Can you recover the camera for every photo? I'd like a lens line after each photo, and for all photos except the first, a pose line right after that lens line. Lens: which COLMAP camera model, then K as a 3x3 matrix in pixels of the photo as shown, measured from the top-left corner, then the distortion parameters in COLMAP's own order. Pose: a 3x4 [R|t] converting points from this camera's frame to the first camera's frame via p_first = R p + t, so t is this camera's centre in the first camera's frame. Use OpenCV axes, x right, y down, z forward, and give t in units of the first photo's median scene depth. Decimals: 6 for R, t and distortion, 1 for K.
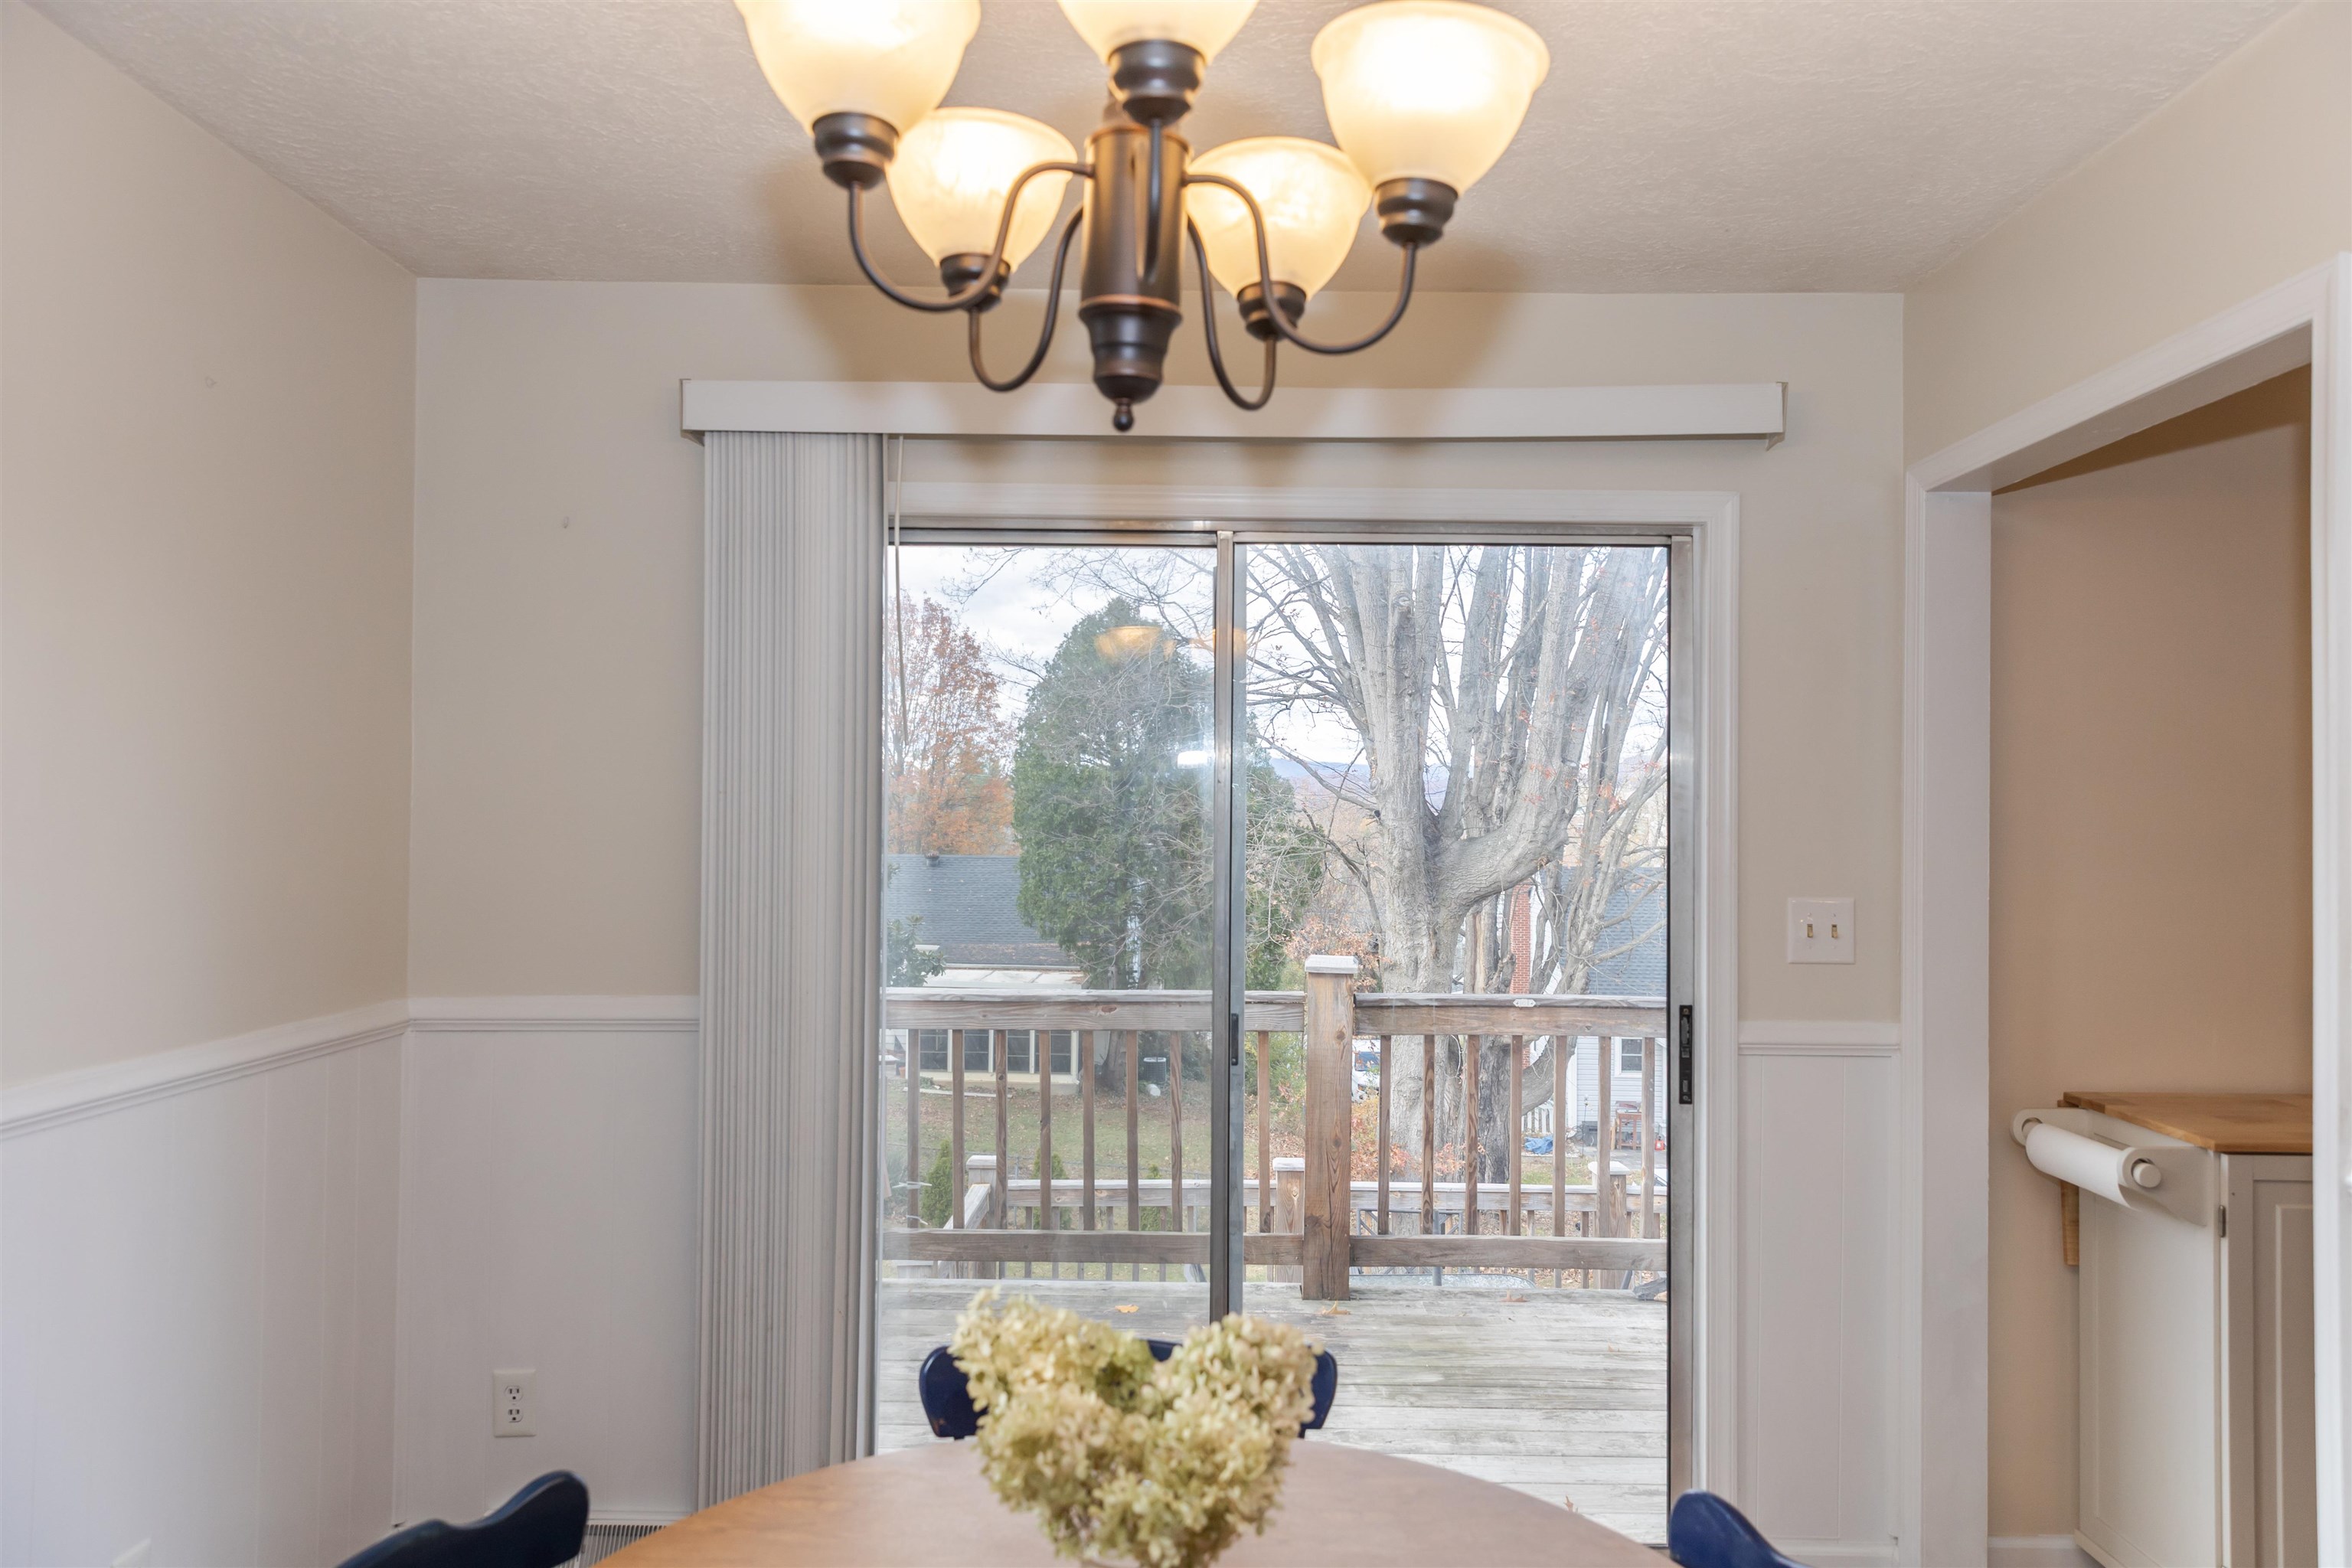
lens RADIAL K [[1556.9, 0, 1179.1], [0, 1556.9, 779.3], [0, 0, 1]] dist [0.010389, 0.003276]
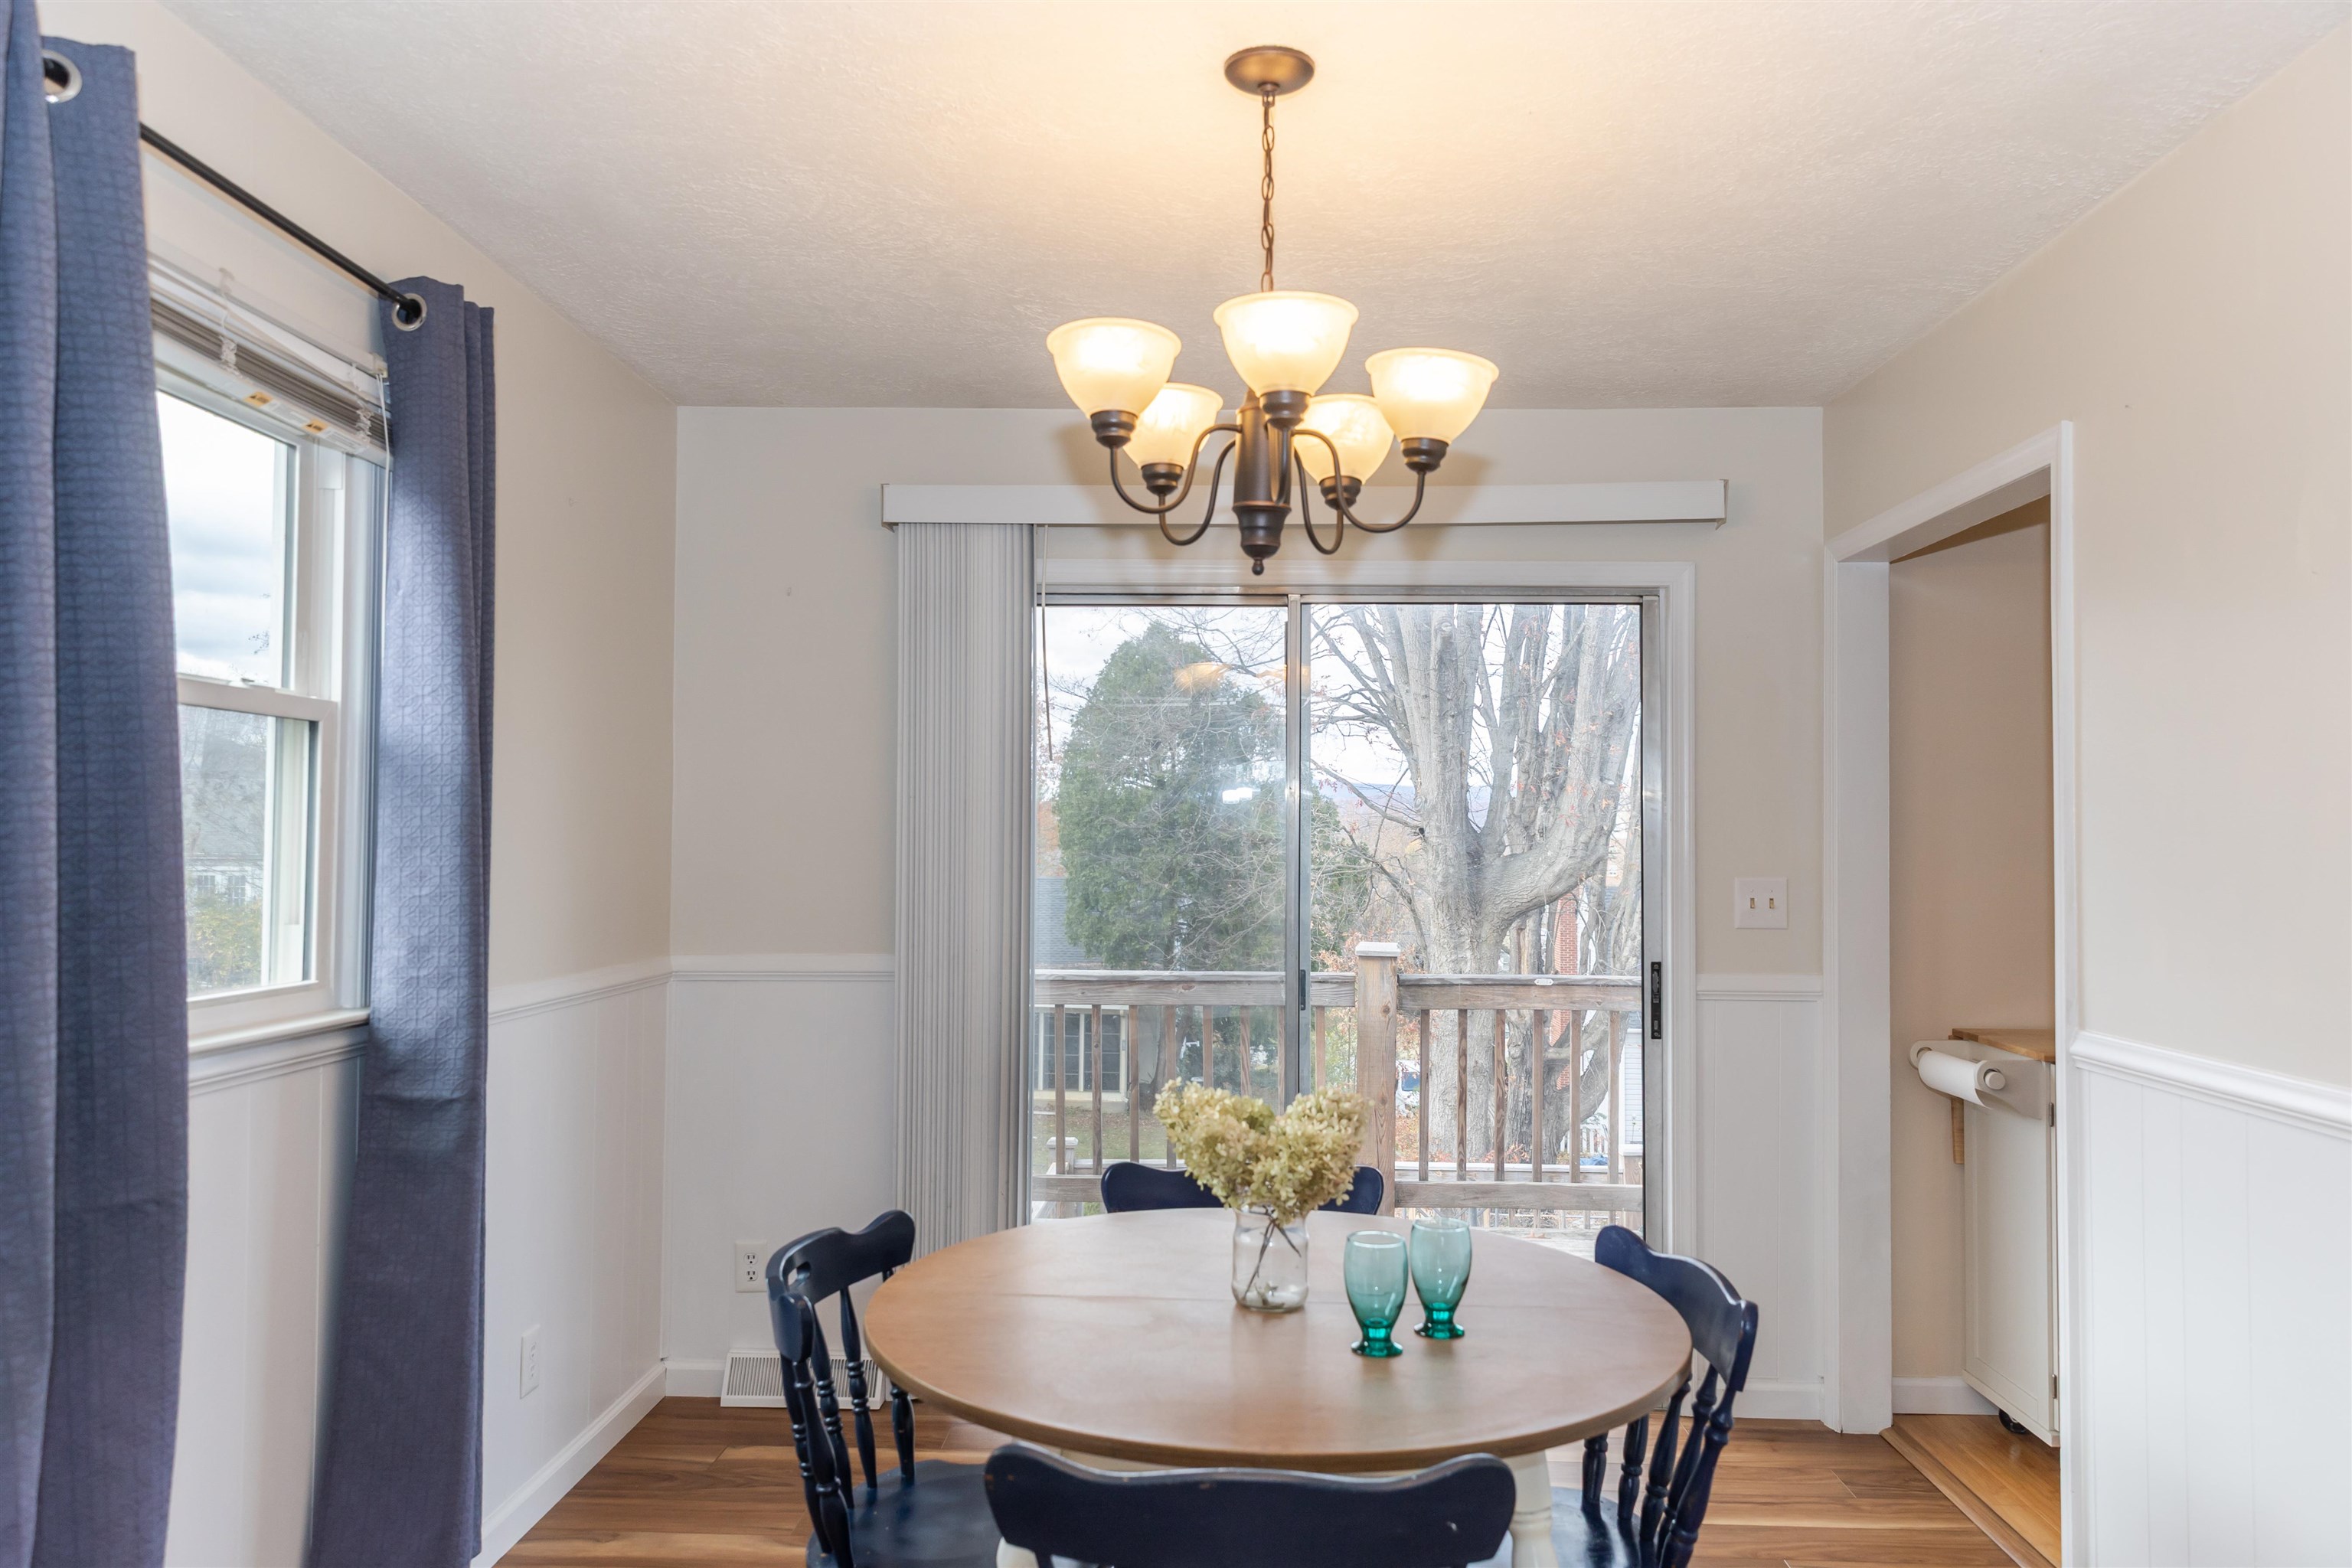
lens RADIAL K [[1556.9, 0, 1184.3], [0, 1556.9, 775.8], [0, 0, 1]] dist [0.010389, 0.003276]
pose [[0.999670, -0.002803, -0.025543, -0.029972], [0.002386, 0.999864, -0.016345, 0.012124], [0.025586, 0.016279, 0.999540, -0.300522]]
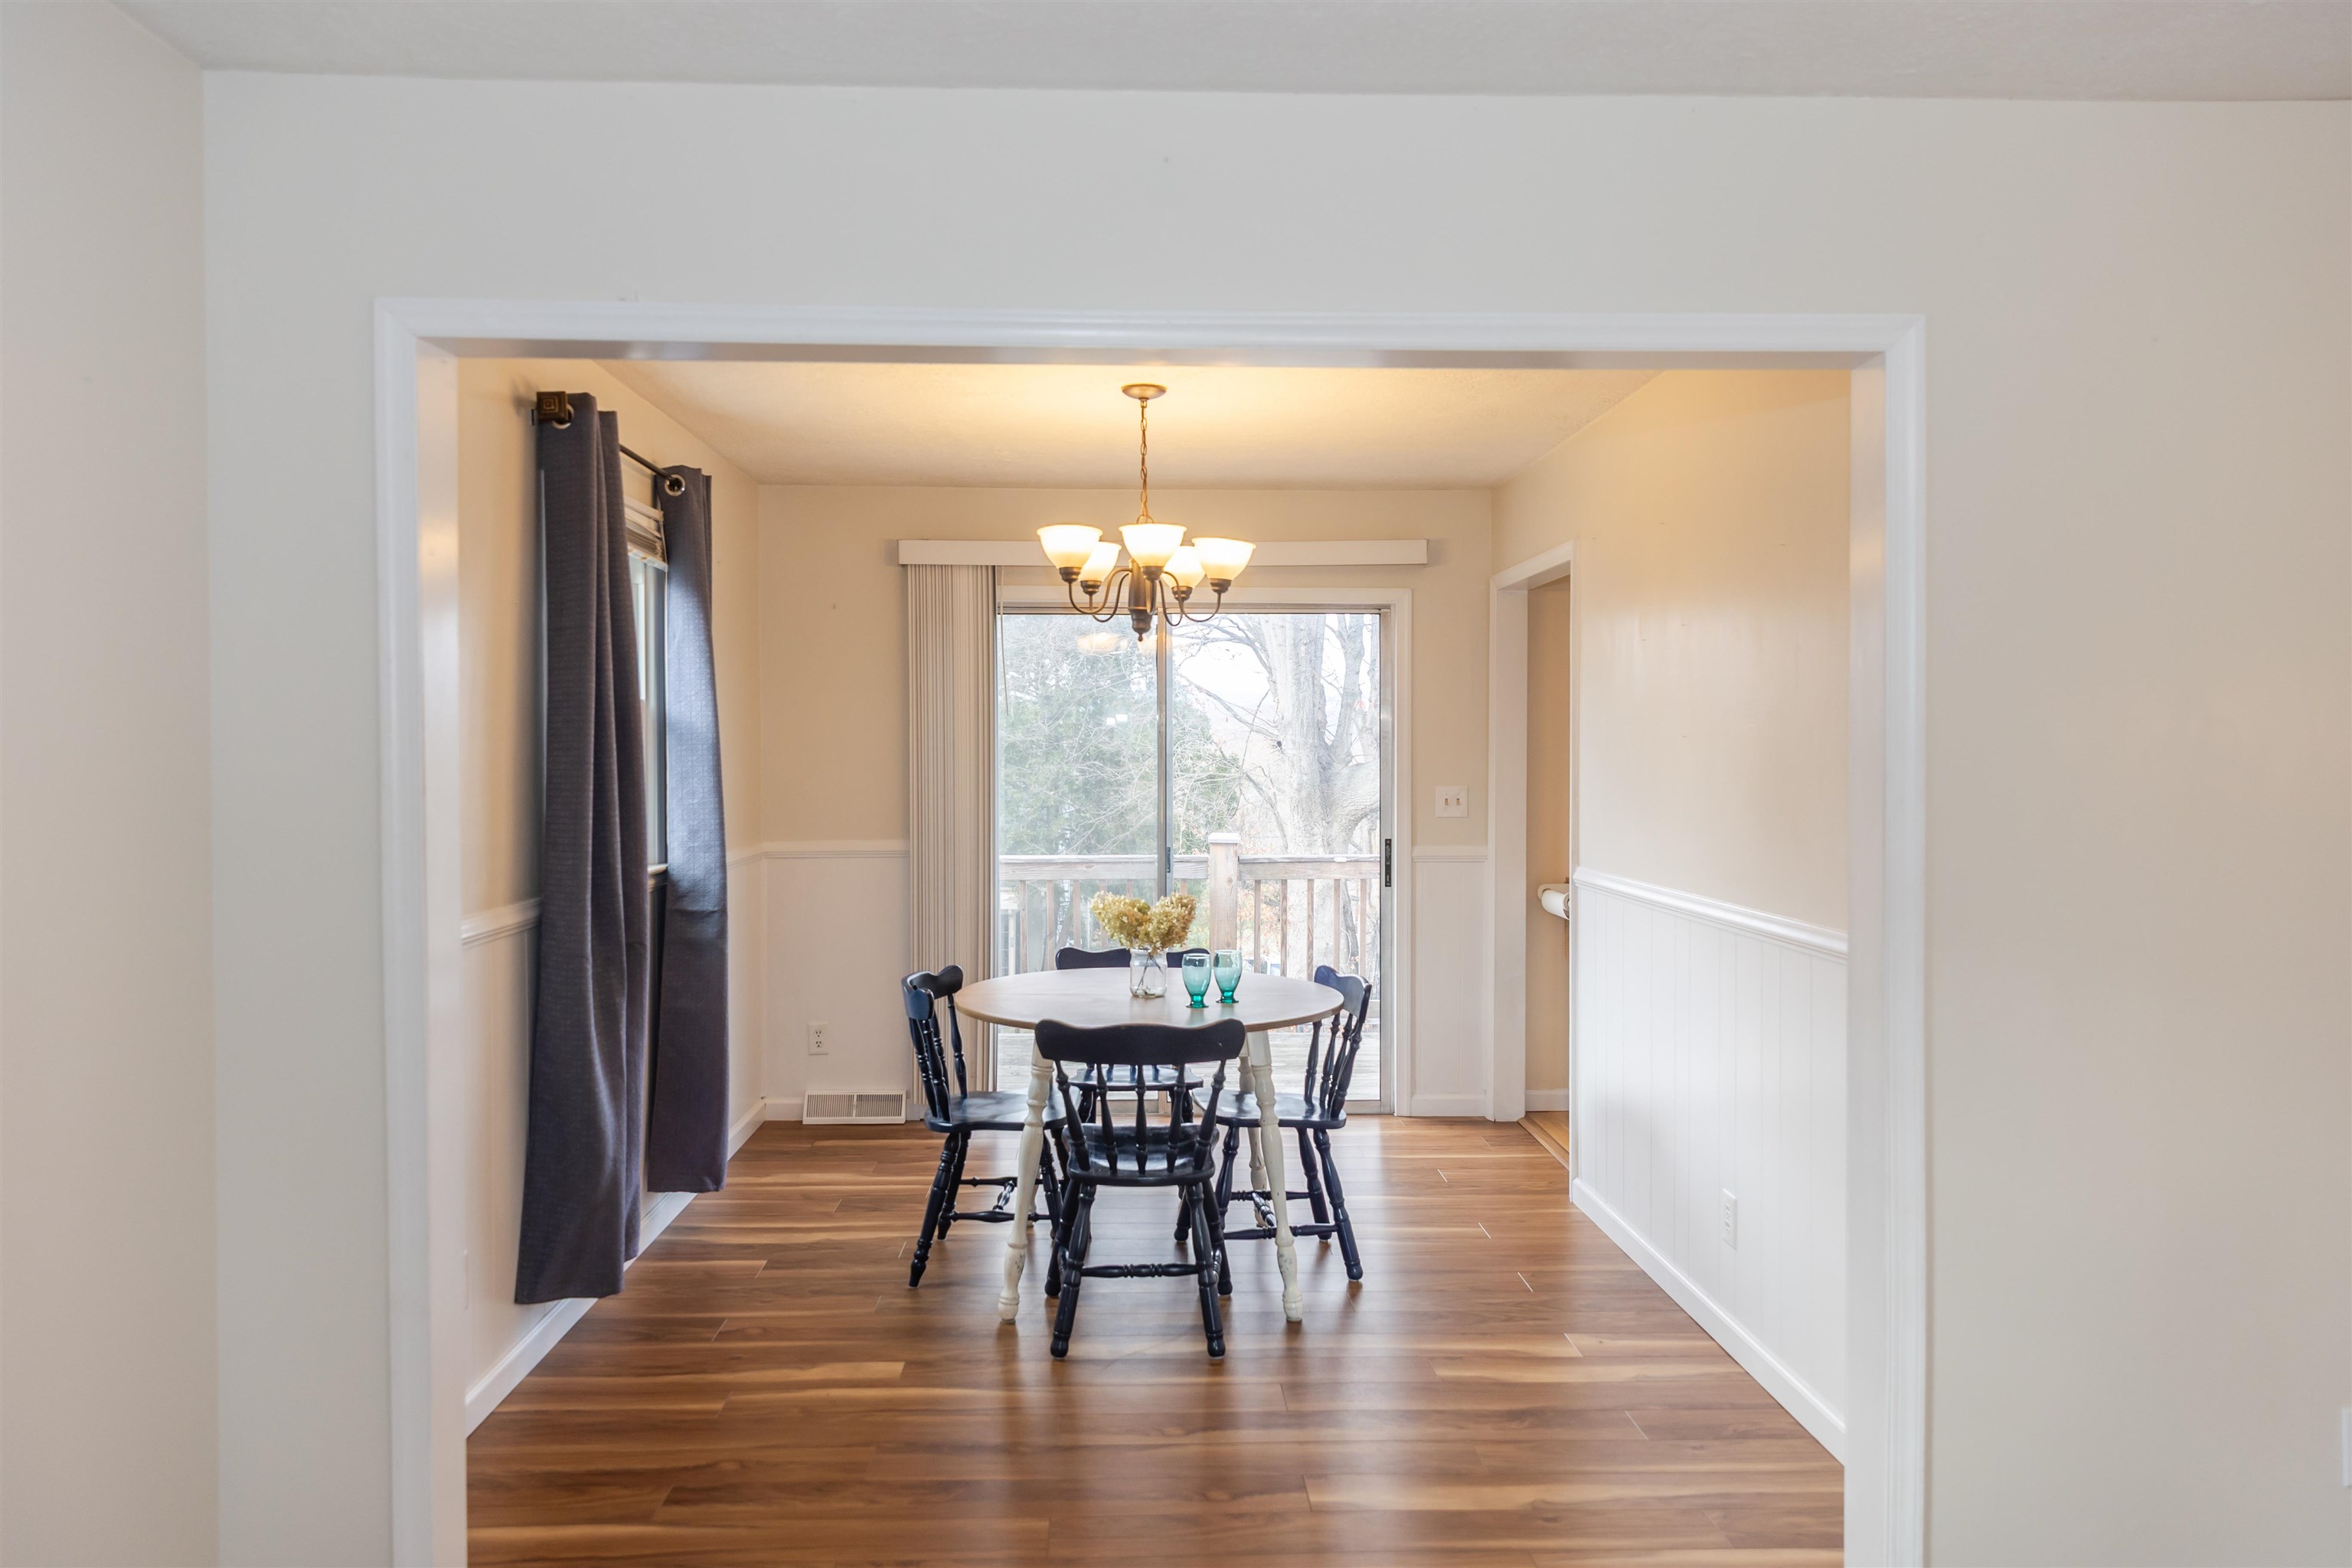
lens RADIAL K [[1556.9, 0, 1162.9], [0, 1556.9, 769.3], [0, 0, 1]] dist [0.010389, 0.003276]
pose [[0.999162, -0.010231, 0.039635, -0.052173], [0.008701, 0.999217, 0.038596, -0.029078], [-0.039999, -0.038219, 0.998469, -1.057141]]
